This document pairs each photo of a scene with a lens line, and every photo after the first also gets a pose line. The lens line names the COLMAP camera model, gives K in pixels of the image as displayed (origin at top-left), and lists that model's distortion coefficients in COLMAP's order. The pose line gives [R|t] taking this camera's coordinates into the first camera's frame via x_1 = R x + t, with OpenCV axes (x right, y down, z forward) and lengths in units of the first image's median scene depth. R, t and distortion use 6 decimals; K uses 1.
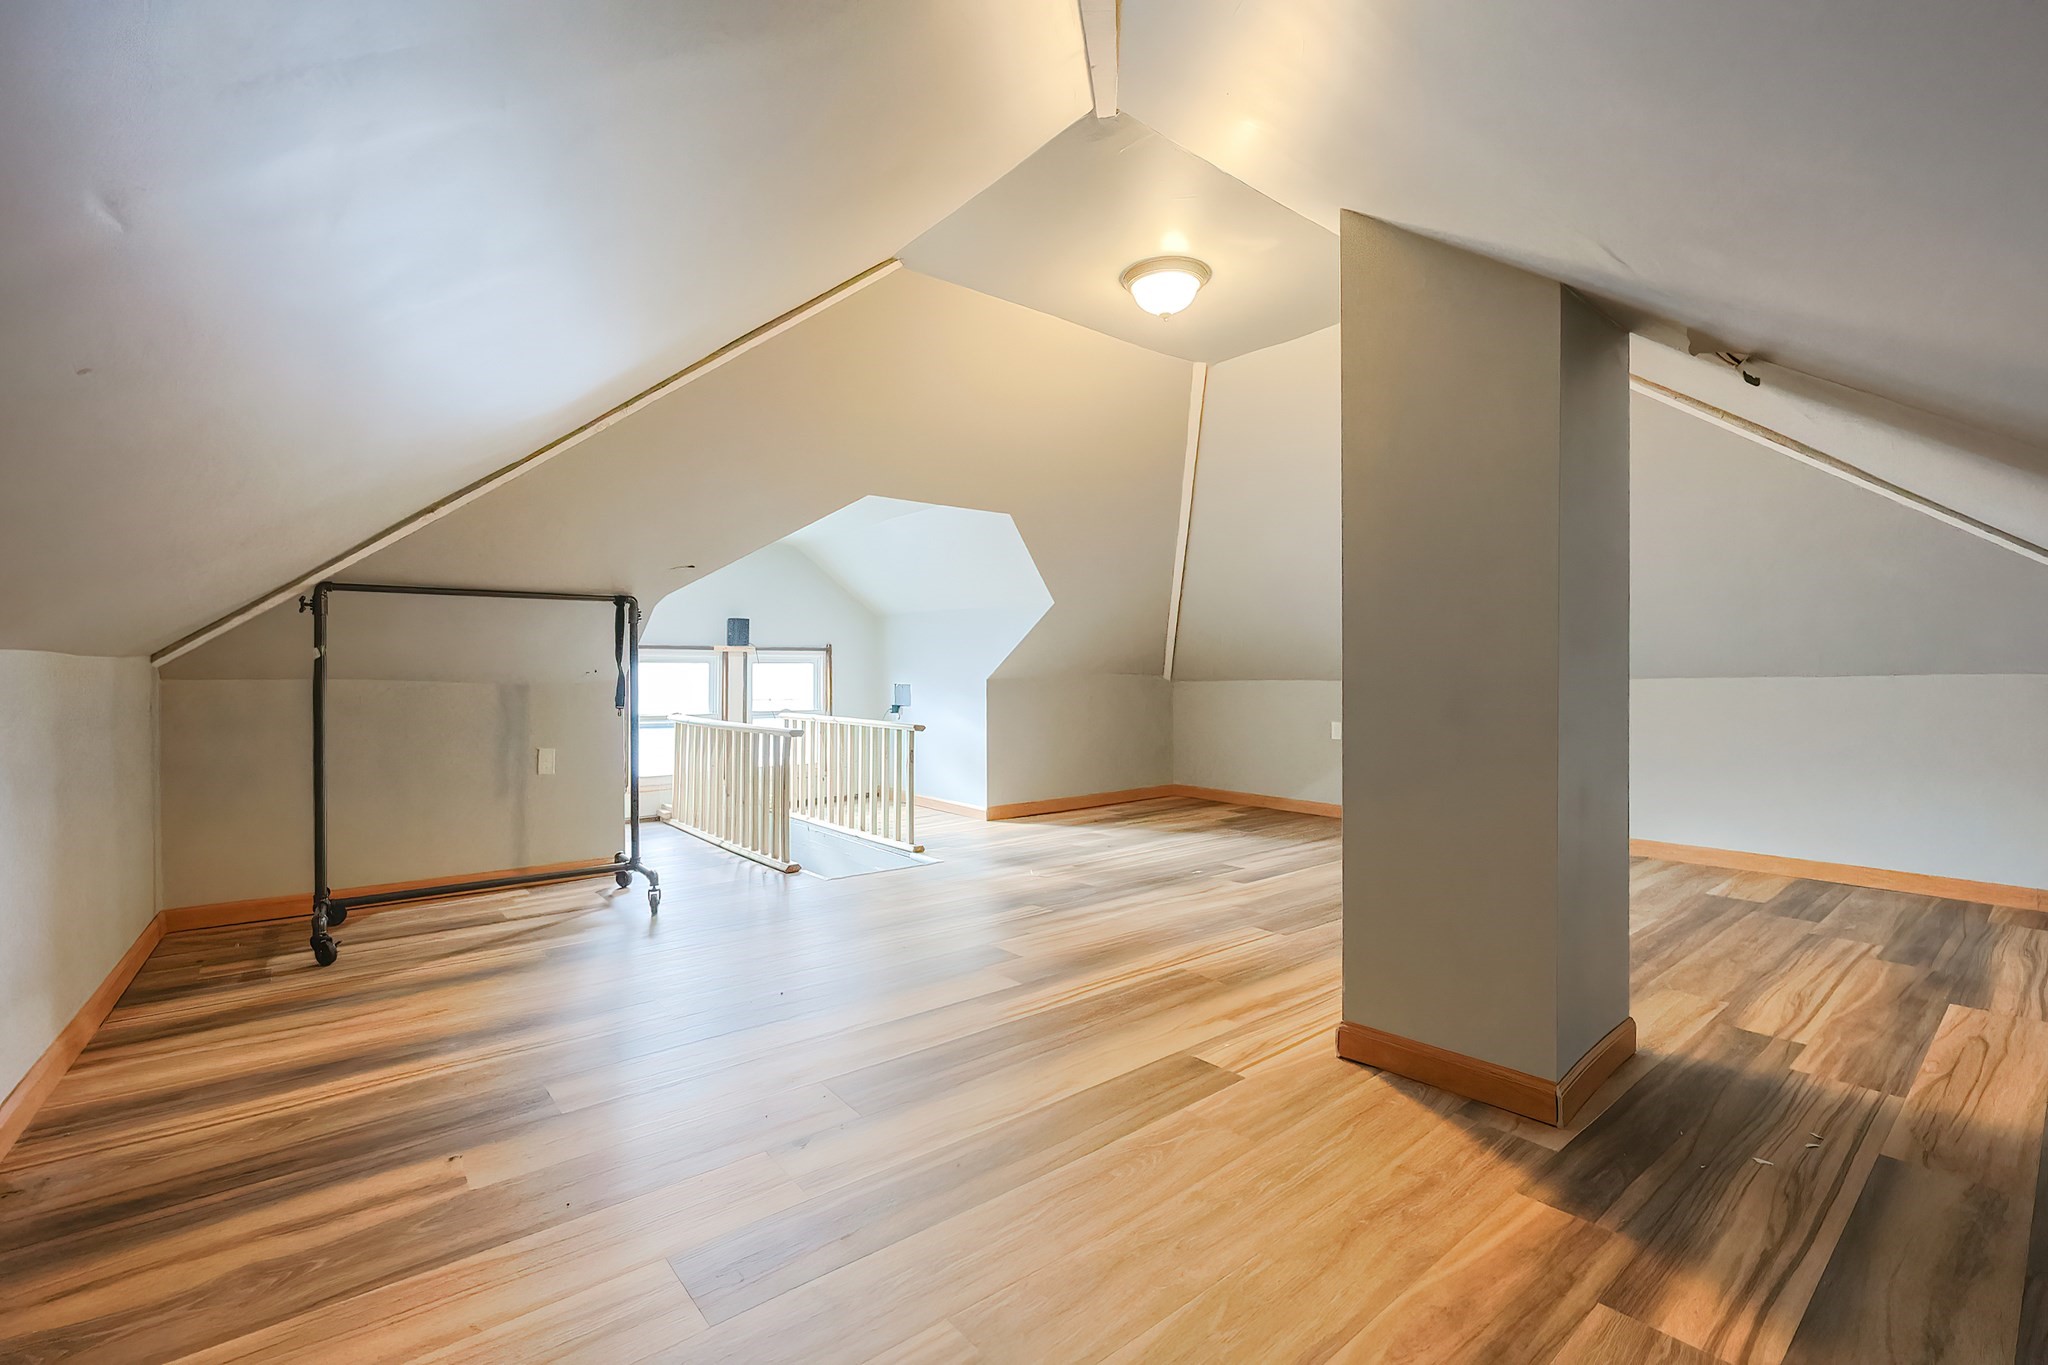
lens RADIAL K [[867.6, 0, 1034.9], [0, 867.6, 667.2], [0, 0, 1]] dist [0.000764, 0.000138]
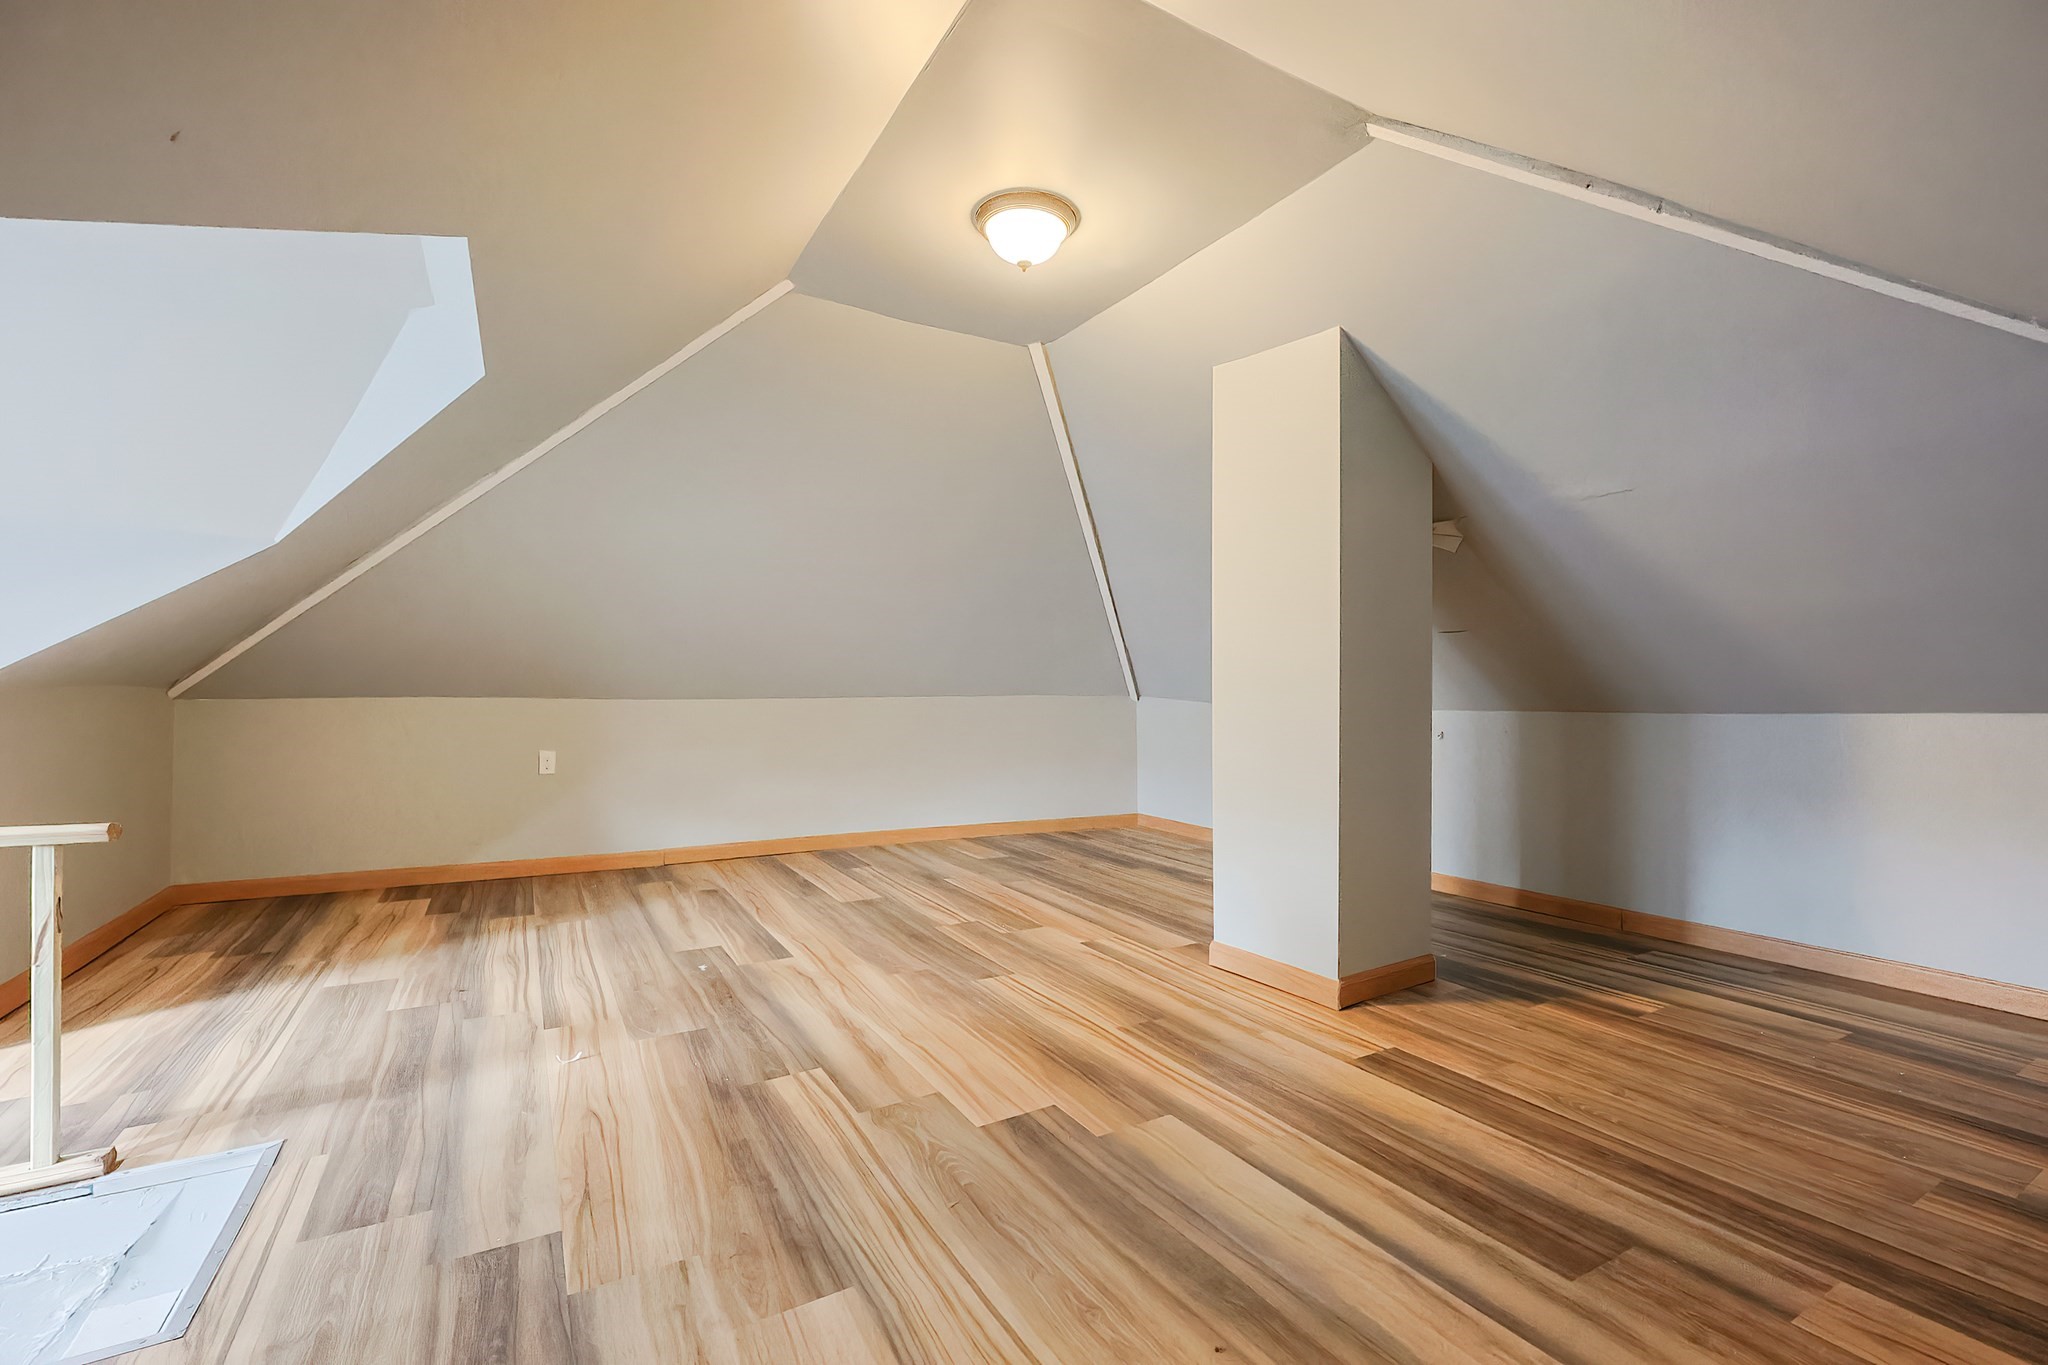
lens RADIAL K [[874.3, 0, 1022.7], [0, 874.3, 689.5], [0, 0, 1]] dist [-0.011997, -0.000022]
pose [[0.198282, -0.001460, 0.980144, -0.863934], [-0.016146, 0.999858, 0.004755, -0.008331], [-0.980012, -0.016769, 0.198230, 1.081421]]
